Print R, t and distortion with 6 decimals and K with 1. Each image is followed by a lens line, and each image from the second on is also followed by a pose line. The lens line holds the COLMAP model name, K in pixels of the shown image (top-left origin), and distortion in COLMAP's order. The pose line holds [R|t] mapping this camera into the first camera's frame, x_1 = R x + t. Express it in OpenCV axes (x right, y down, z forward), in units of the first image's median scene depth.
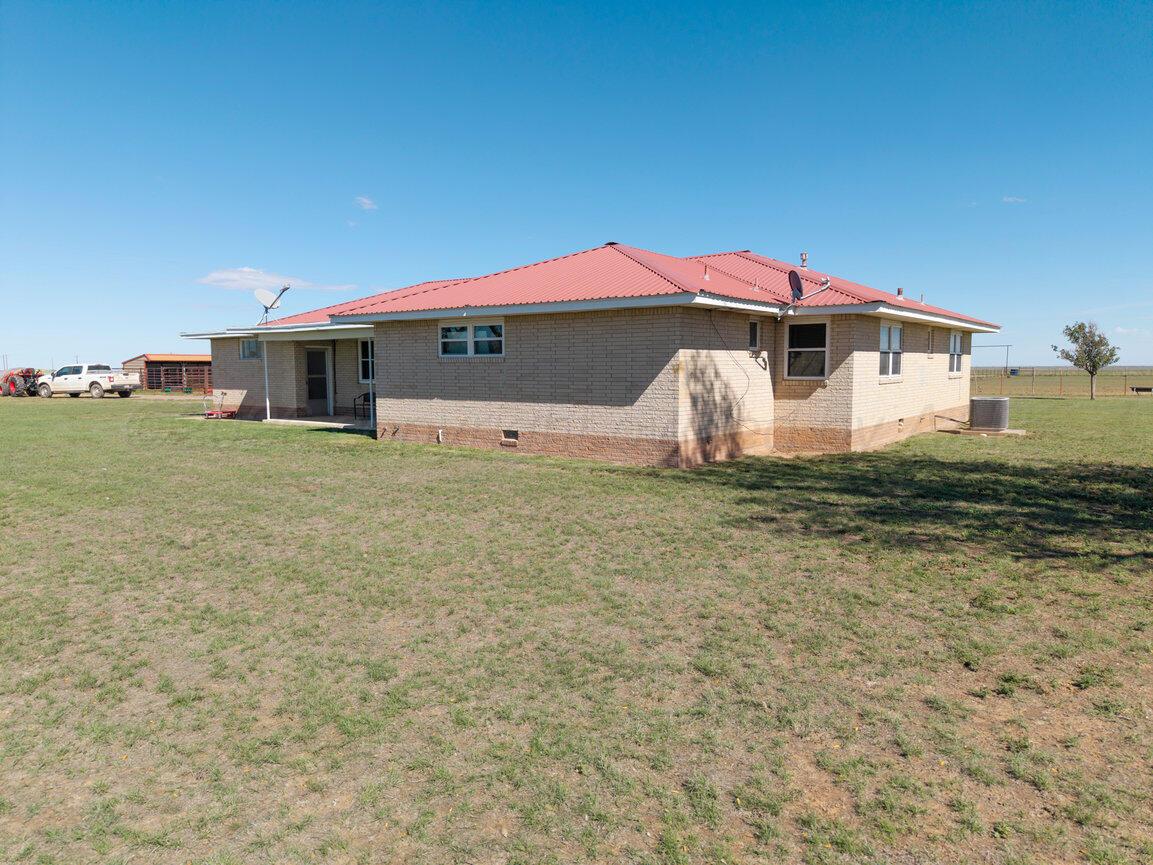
lens RADIAL K [[770.1, 0, 572.0], [0, 770.1, 436.5], [0, 0, 1]] dist [0.009724, -0.014013]
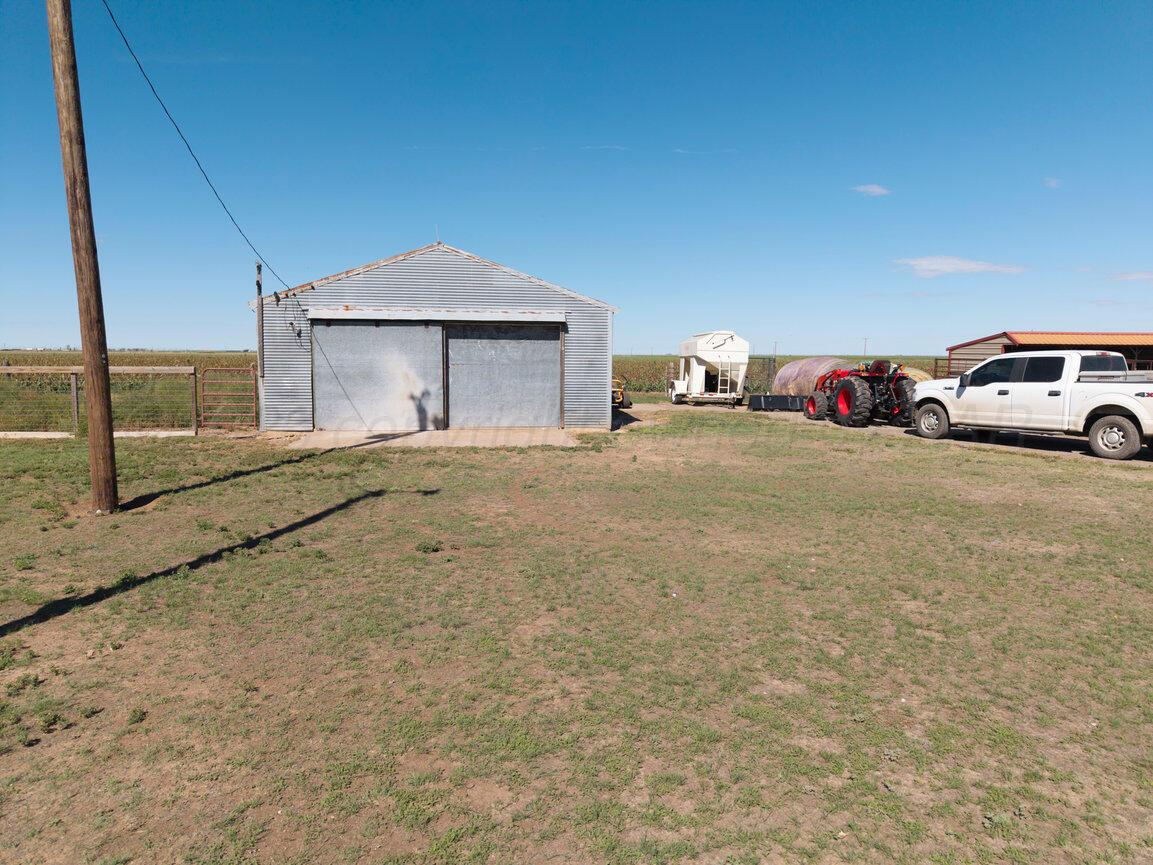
lens RADIAL K [[770.1, 0, 584.1], [0, 770.1, 437.7], [0, 0, 1]] dist [0.009724, -0.014013]
pose [[0.698547, 0.085845, -0.710396, -1.328398], [-0.072940, 0.996149, 0.048653, -0.141577], [0.711837, 0.017830, 0.702118, 1.515131]]
